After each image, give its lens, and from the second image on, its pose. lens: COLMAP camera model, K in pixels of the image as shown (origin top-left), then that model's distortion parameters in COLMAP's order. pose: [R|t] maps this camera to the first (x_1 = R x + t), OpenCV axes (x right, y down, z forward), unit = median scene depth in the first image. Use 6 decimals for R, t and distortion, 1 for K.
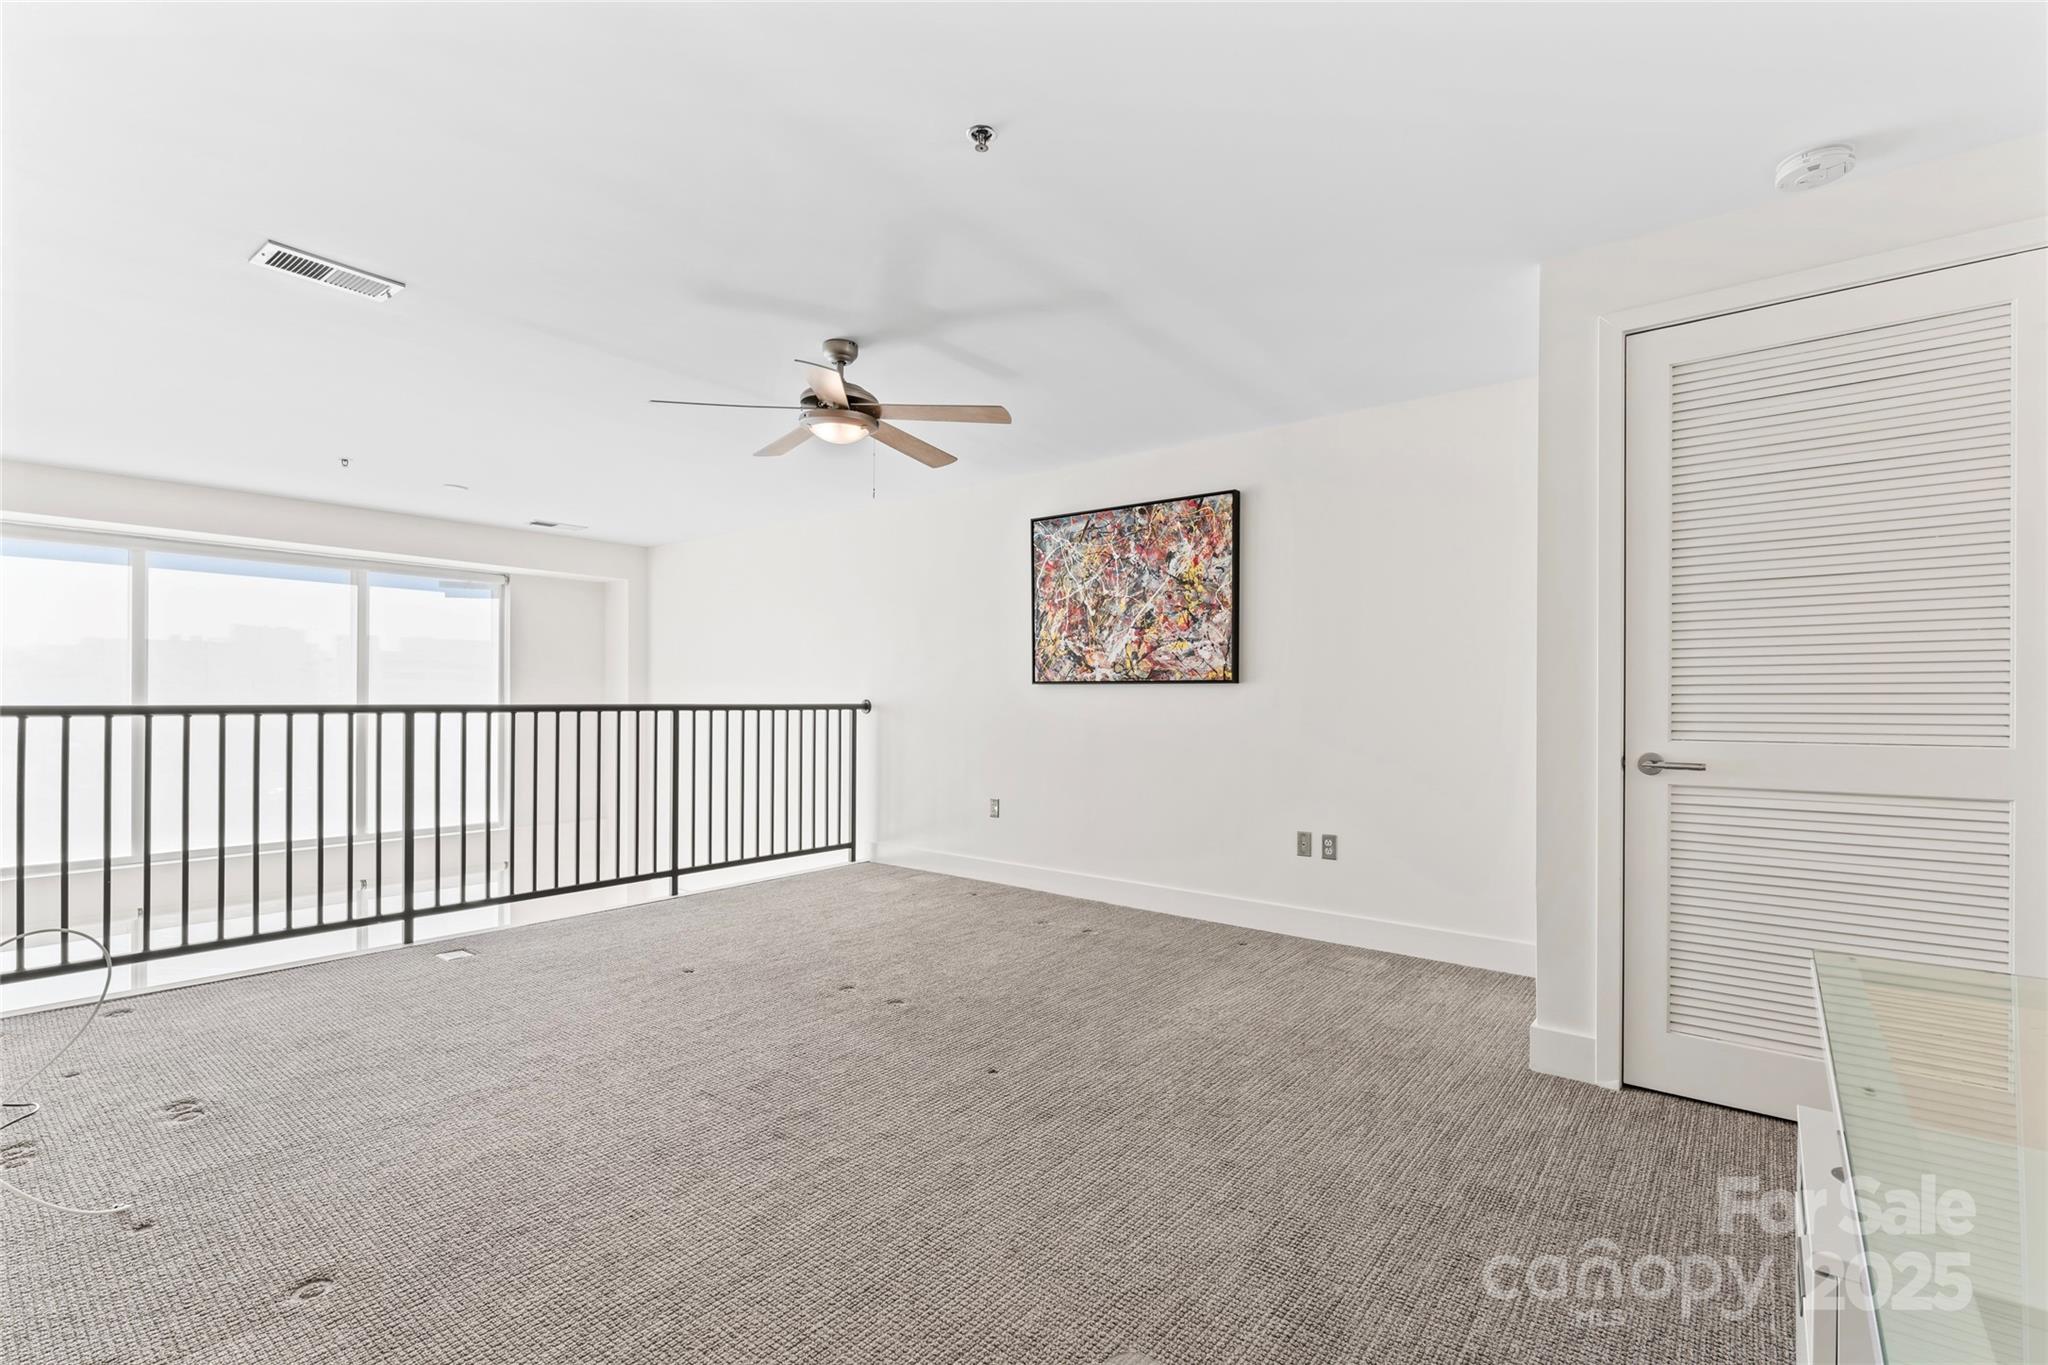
lens RADIAL K [[919.5, 0, 1034.0], [0, 919.5, 703.6], [0, 0, 1]] dist [-0.000771, -0.000252]
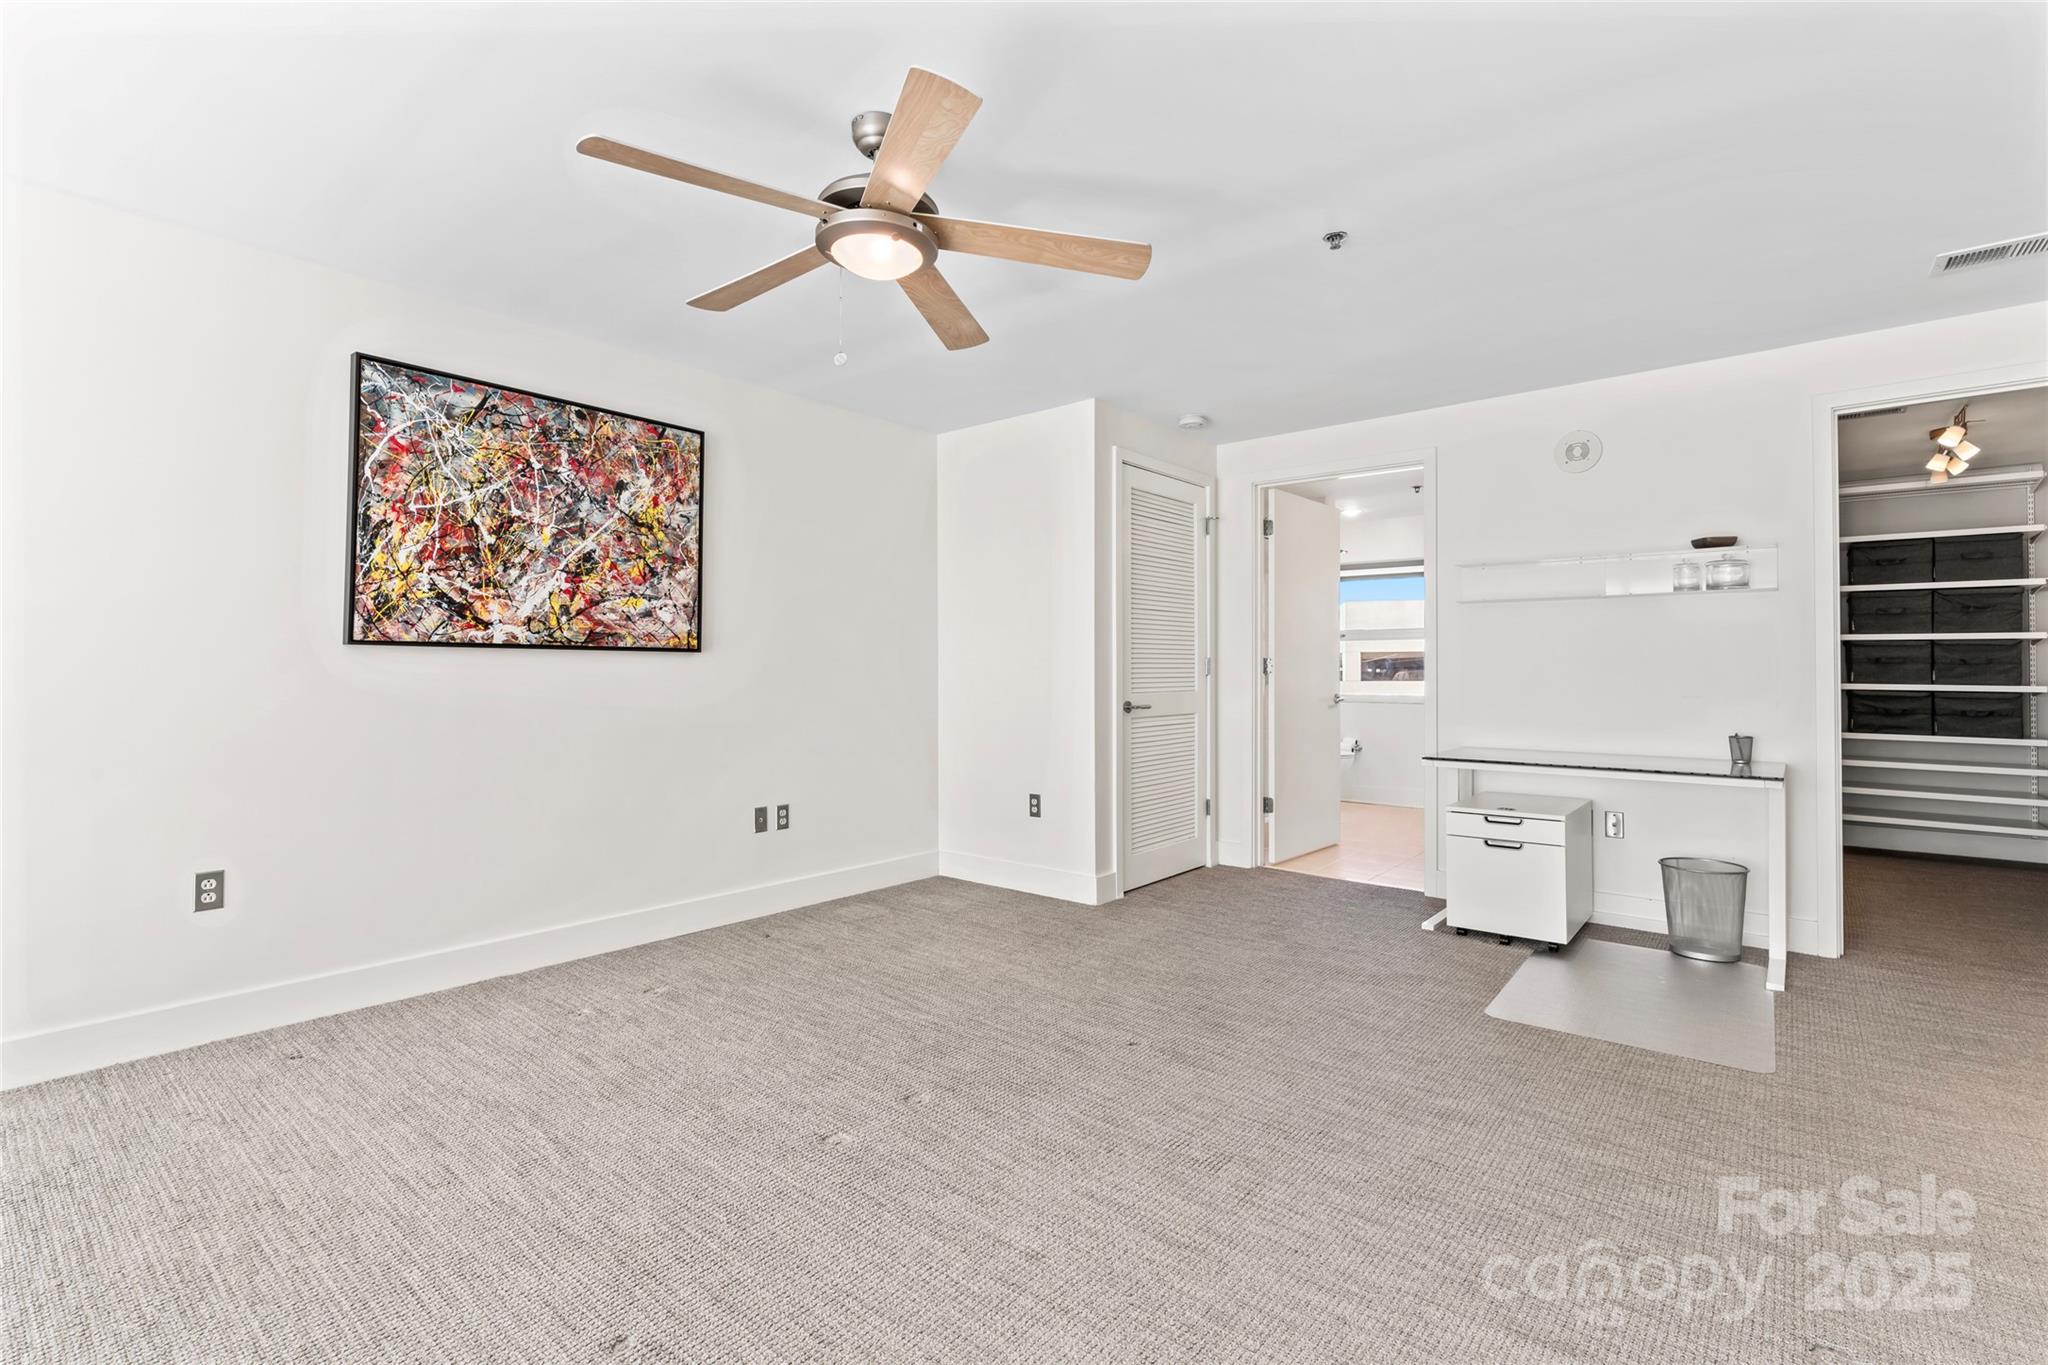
lens RADIAL K [[919.5, 0, 1024.1], [0, 919.5, 662.6], [0, 0, 1]] dist [-0.000771, -0.000252]
pose [[0.025741, 0.006627, 0.999647, -0.620626], [0.004276, 0.999968, -0.006740, -0.005035], [-0.999660, 0.004448, 0.025711, 0.643966]]
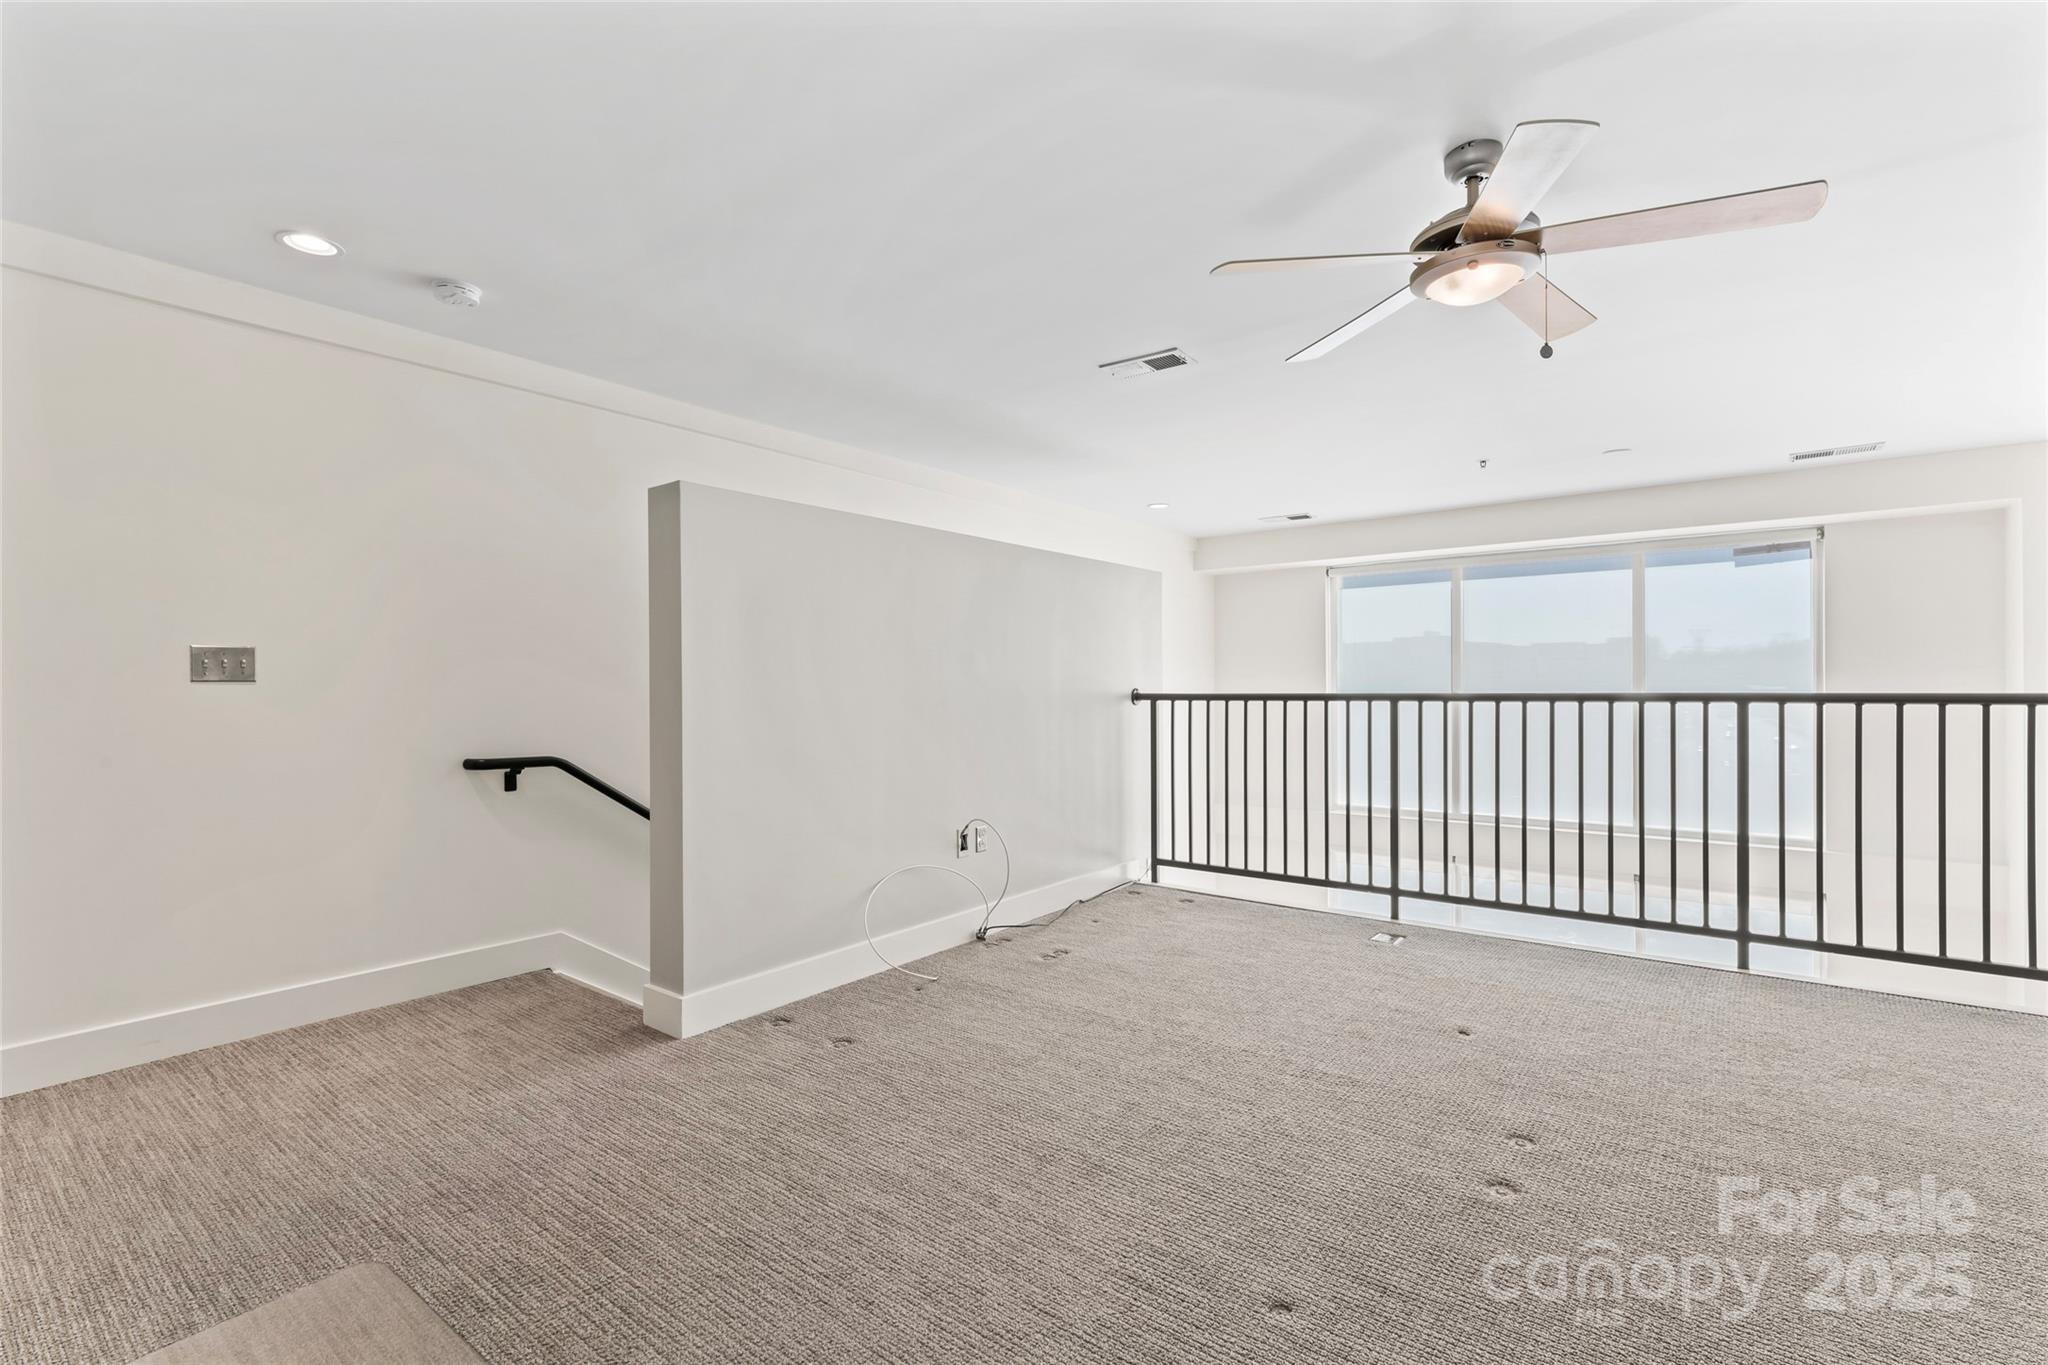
lens RADIAL K [[919.5, 0, 1004.6], [0, 919.5, 681.4], [0, 0, 1]] dist [-0.000771, -0.000252]
pose [[-0.003857, -0.012495, -0.999914, 0.329947], [0.001587, 0.999921, -0.012501, -0.000167], [0.999991, -0.001635, -0.003837, 0.483792]]
